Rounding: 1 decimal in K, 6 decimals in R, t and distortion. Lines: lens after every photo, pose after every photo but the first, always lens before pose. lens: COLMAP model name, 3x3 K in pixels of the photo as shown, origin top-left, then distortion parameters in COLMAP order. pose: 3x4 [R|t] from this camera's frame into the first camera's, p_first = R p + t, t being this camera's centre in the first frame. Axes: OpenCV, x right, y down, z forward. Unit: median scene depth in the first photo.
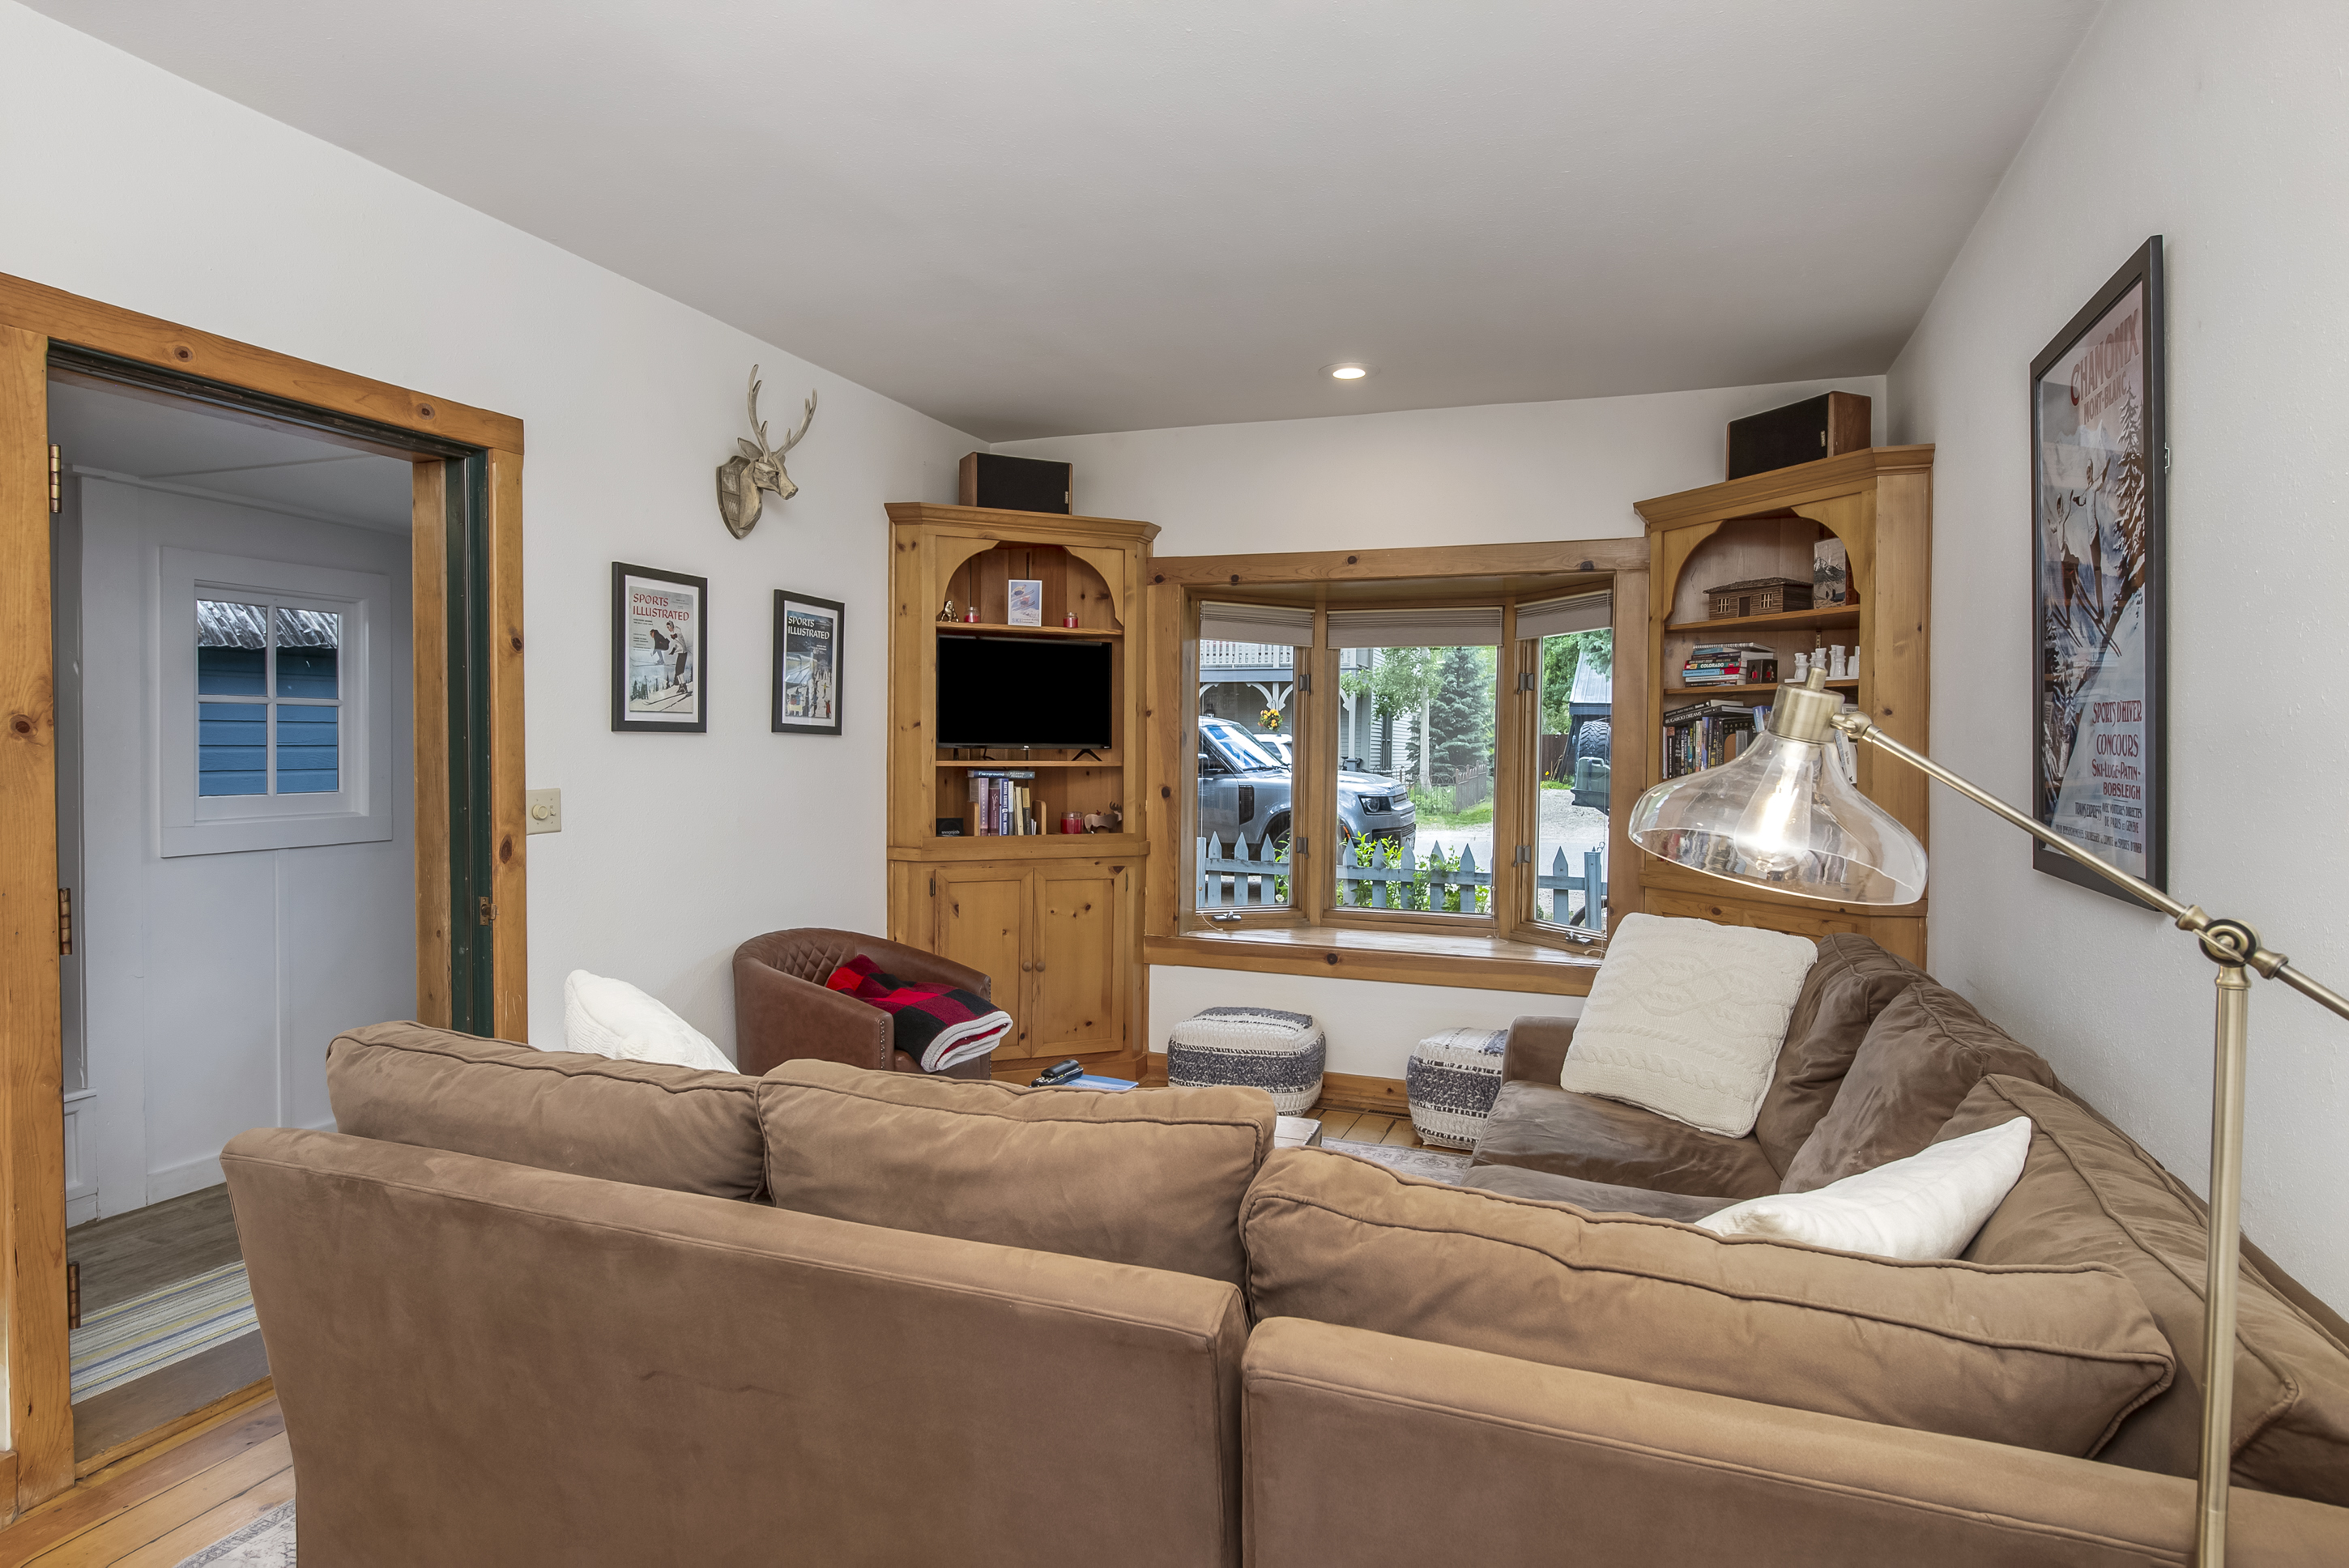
lens RADIAL K [[1316.9, 0, 1174.5], [0, 1316.9, 784.0], [0, 0, 1]] dist [-0.002133, 0.000037]
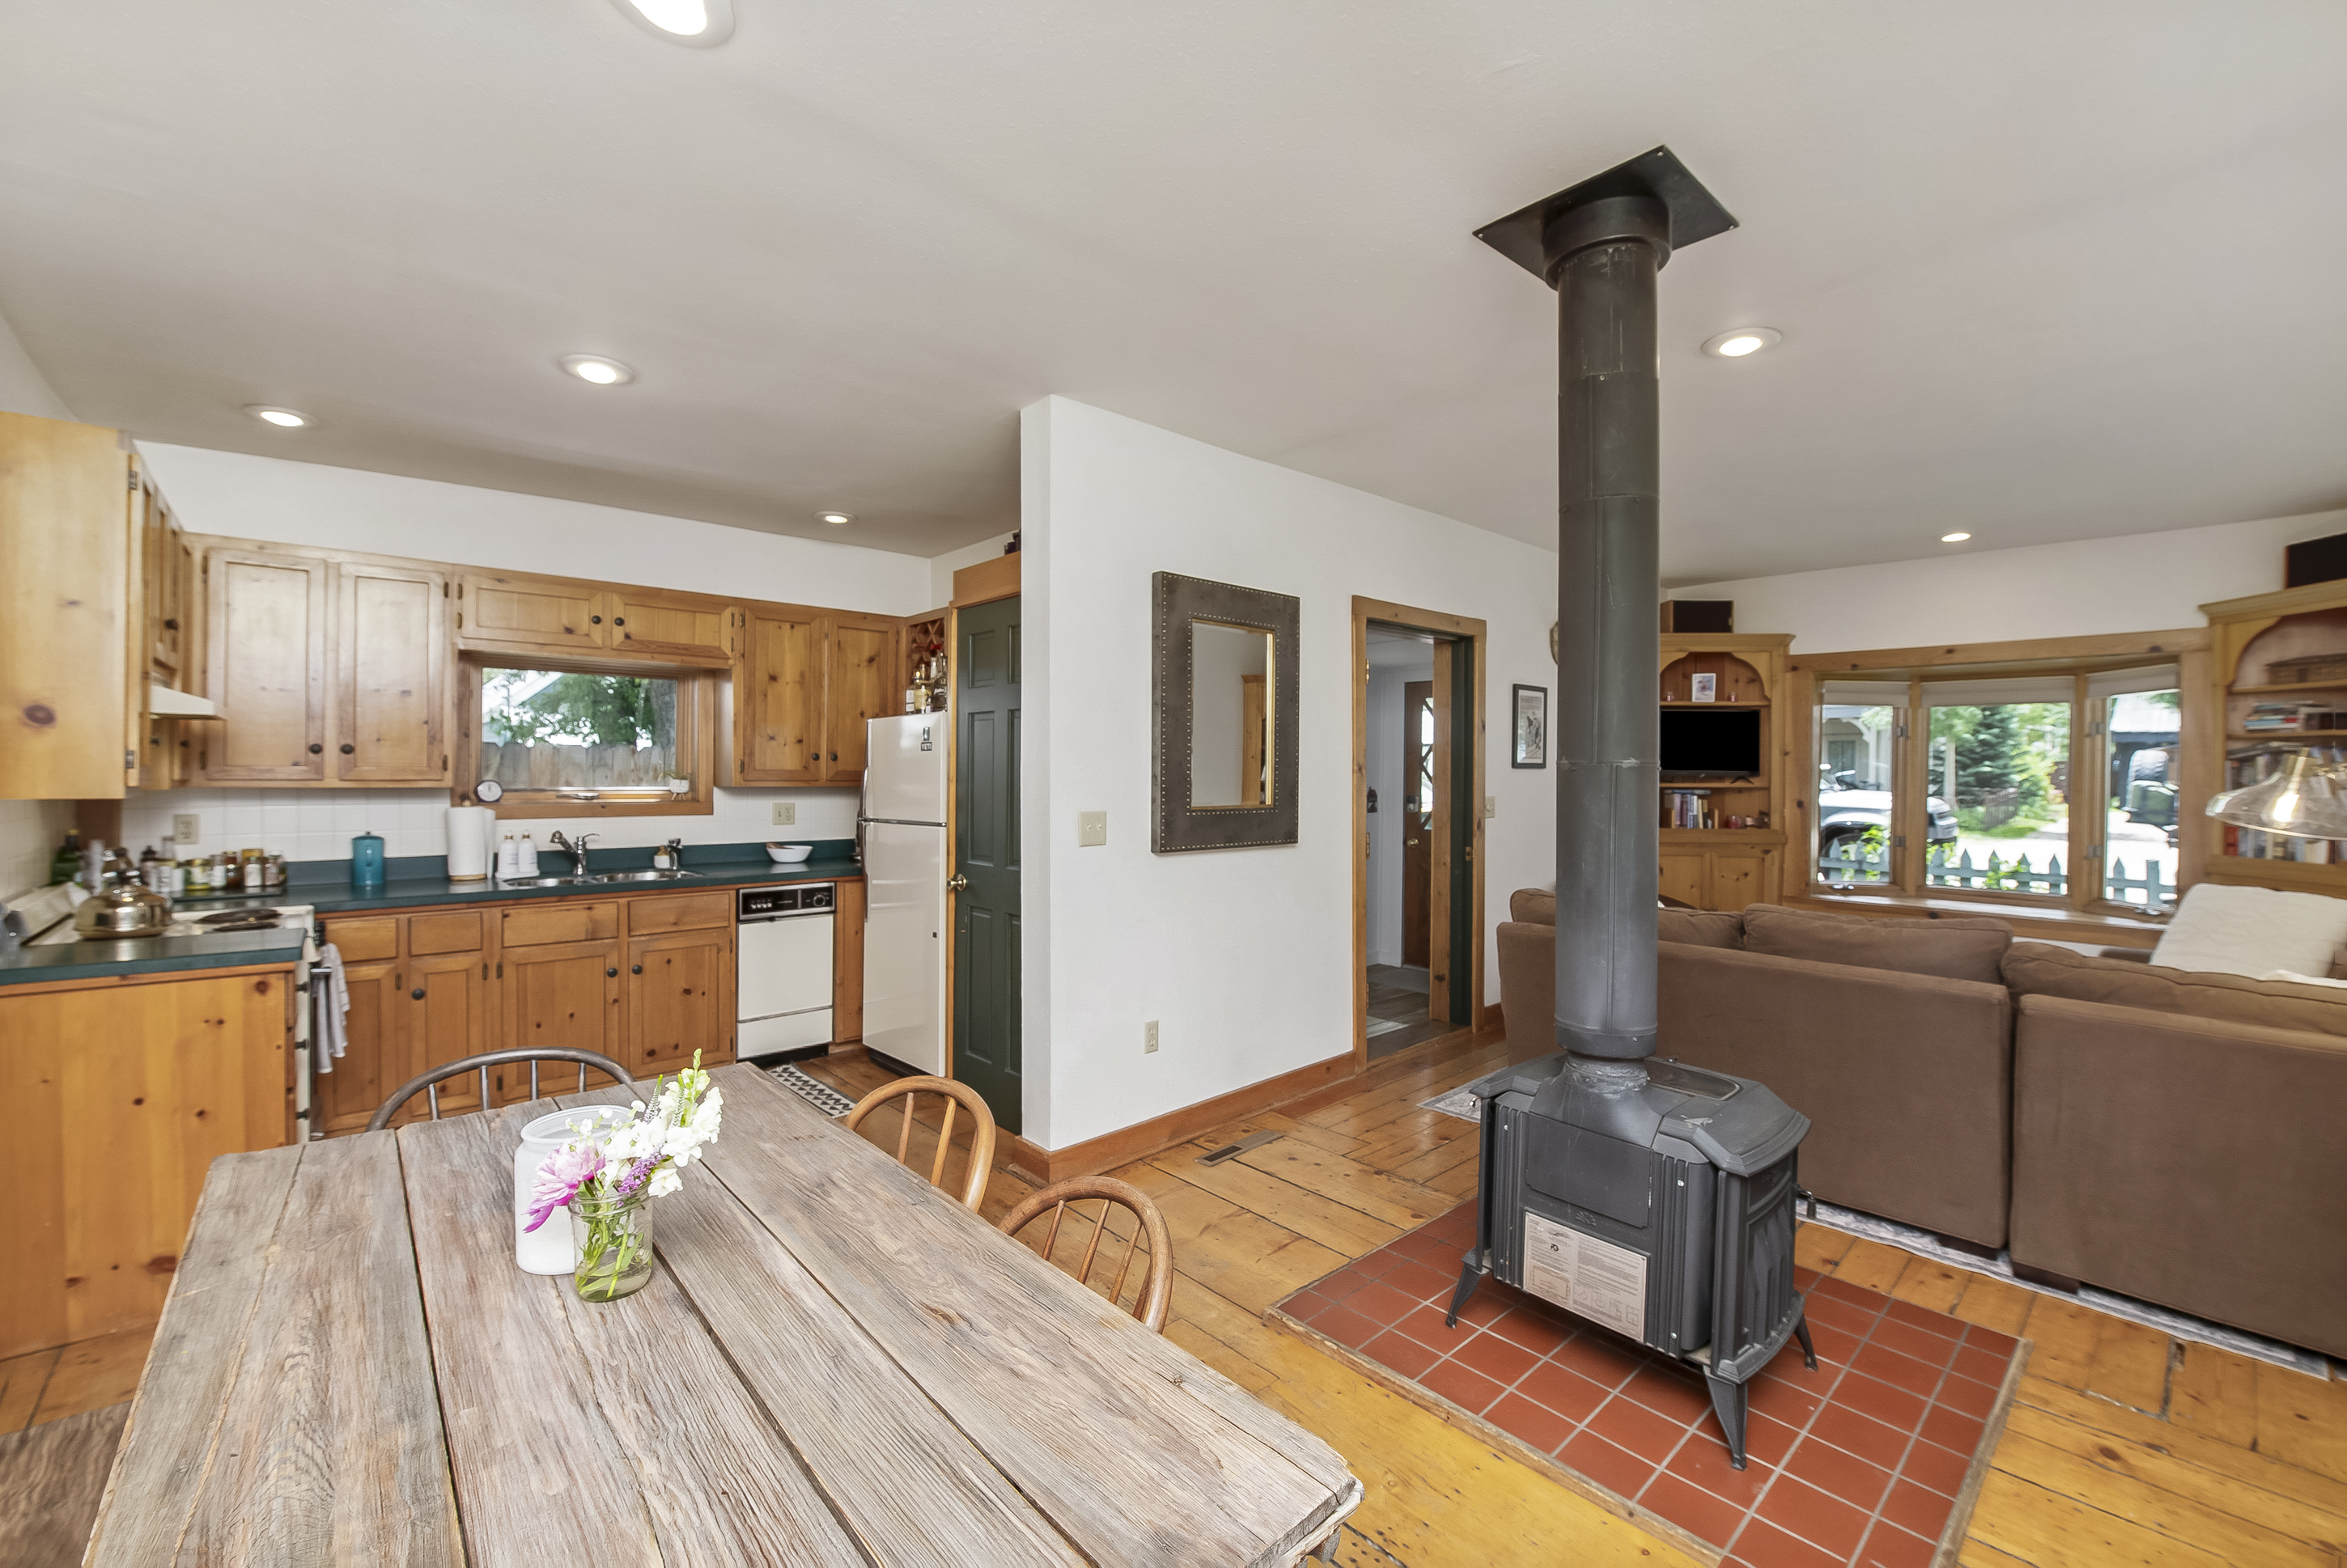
lens RADIAL K [[968.6, 0, 1173.6], [0, 968.6, 779.7], [0, 0, 1]] dist [-0.010187, -0.005740]
pose [[0.885272, 0.002196, -0.465069, -0.140741], [-0.012133, 0.999758, -0.018374, 0.007850], [0.464916, 0.021908, 0.885084, -0.383018]]
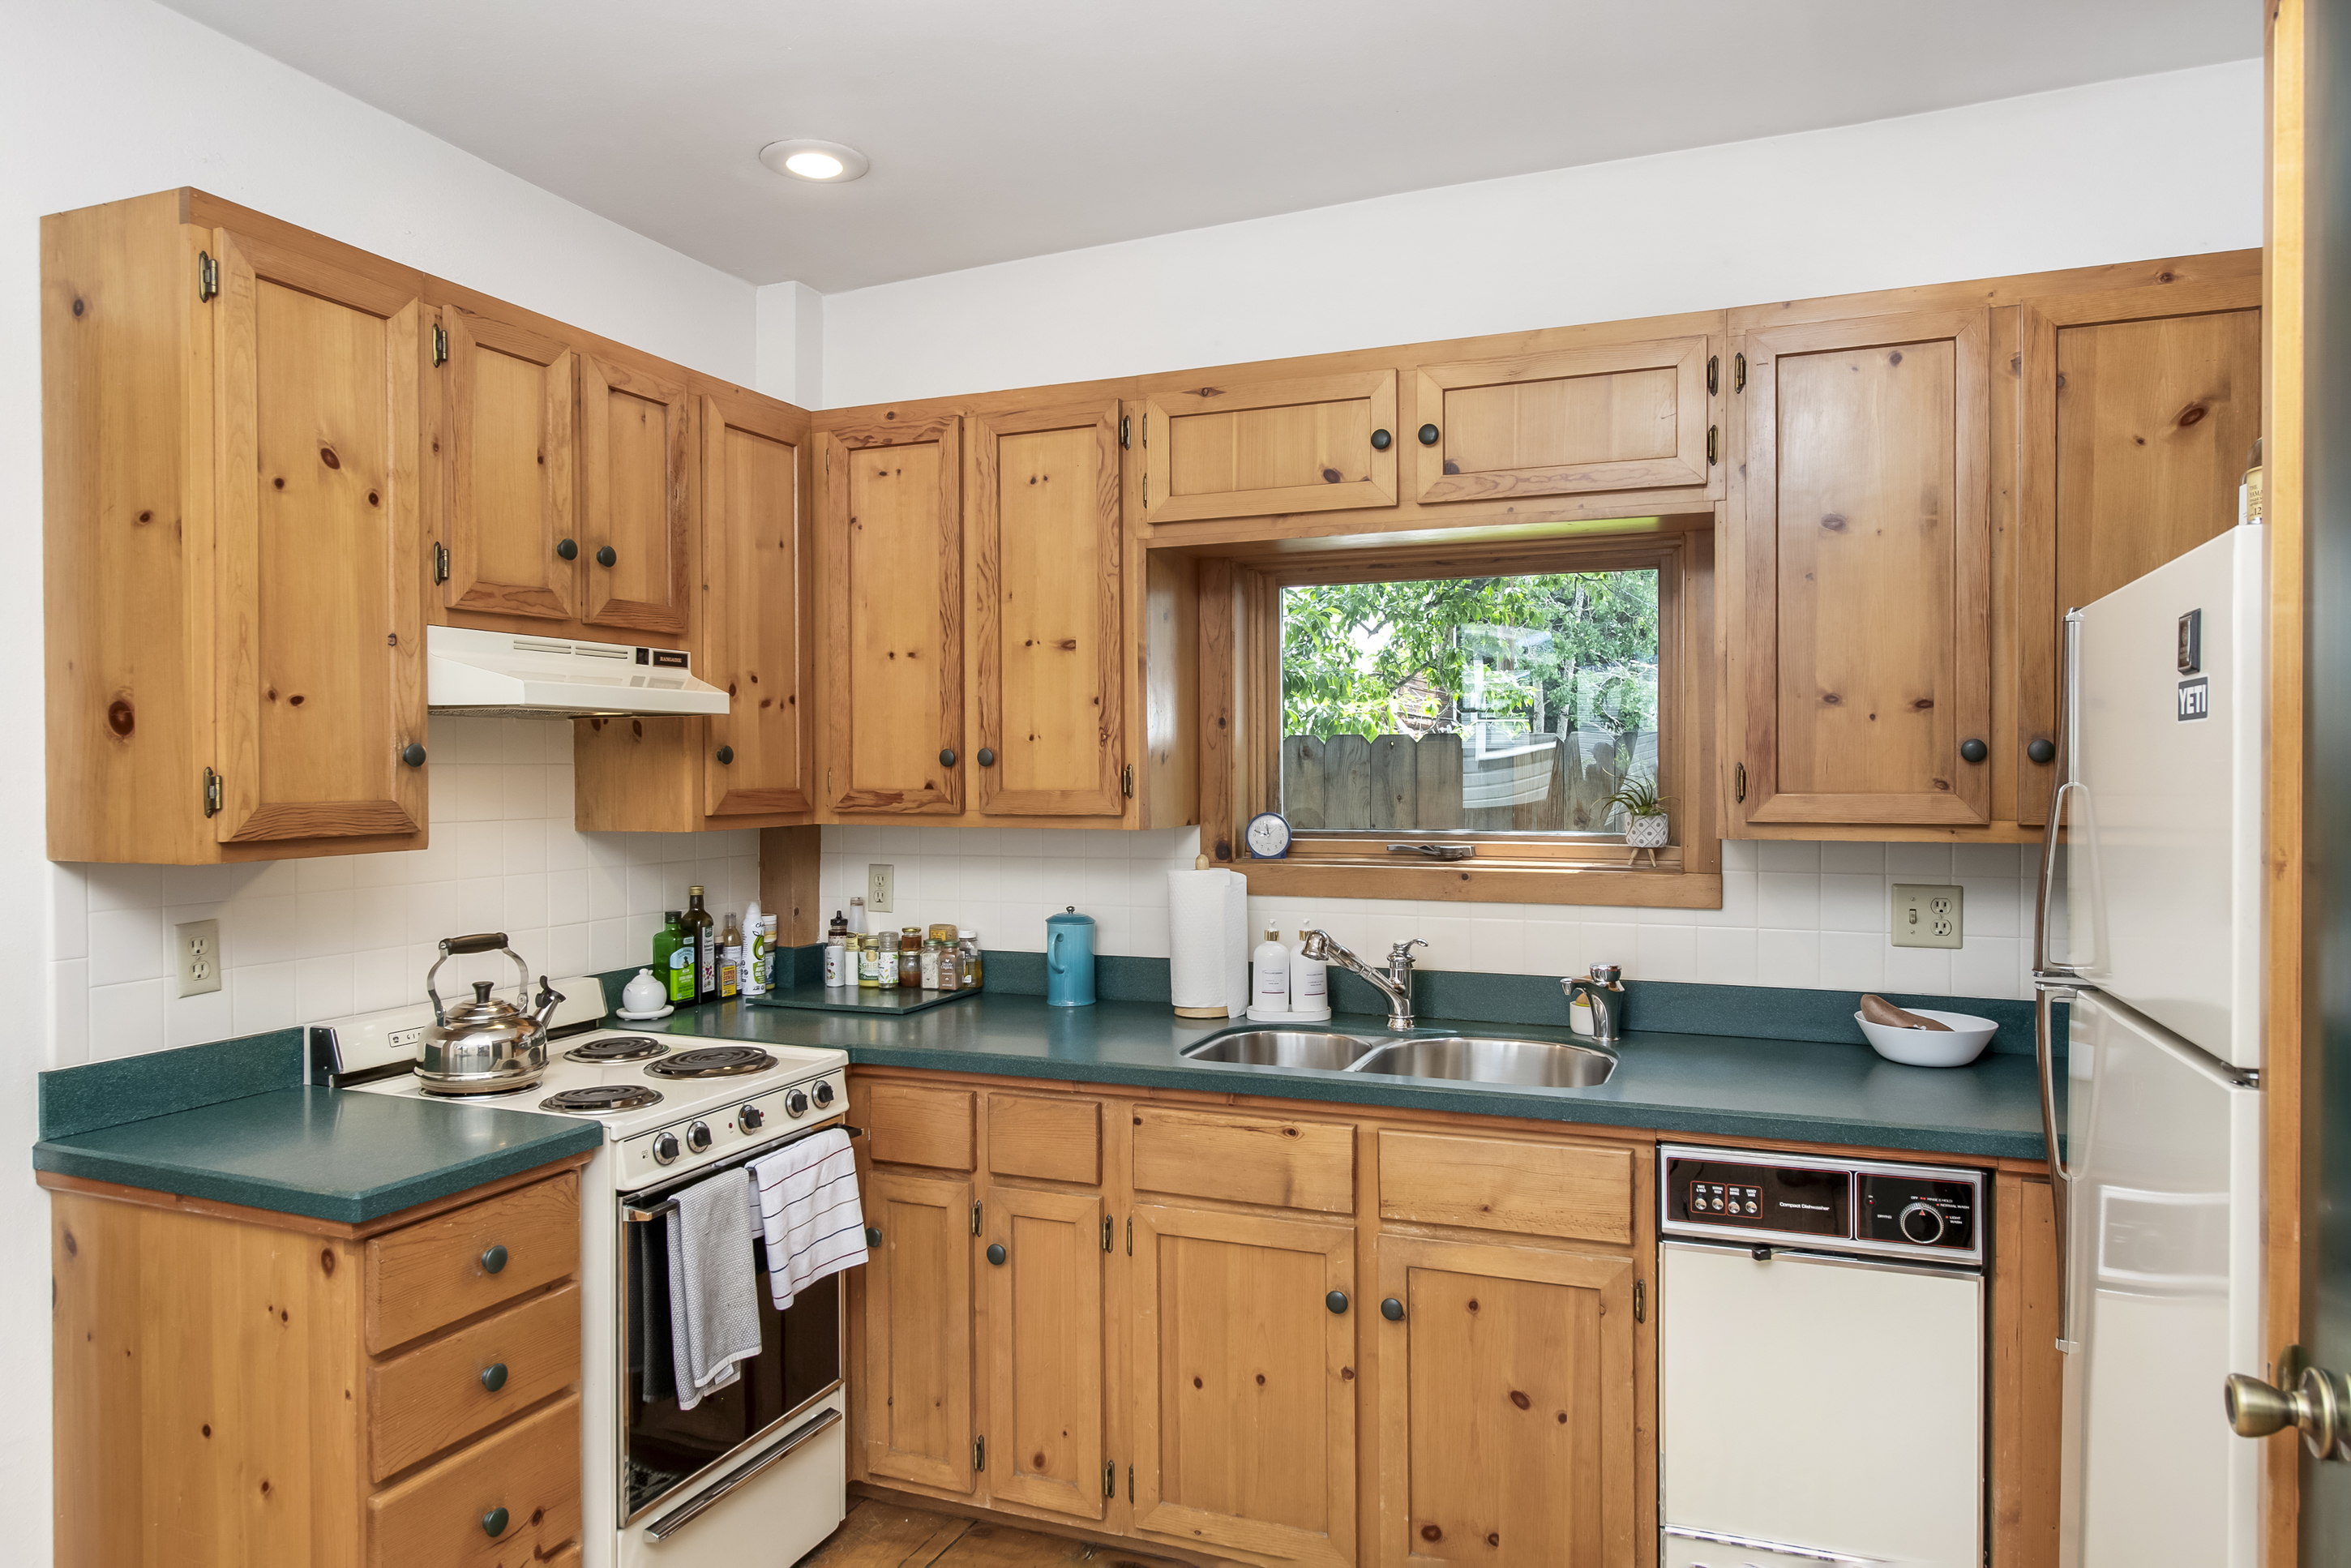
lens RADIAL K [[1476.2, 0, 1181.5], [0, 1476.2, 776.2], [0, 0, 1]] dist [0.001427, 0.000780]
pose [[-0.028969, -0.001922, -0.999578, -0.430952], [-0.021228, 0.999774, -0.001307, -0.014511], [0.999355, 0.021181, -0.029003, 0.070750]]
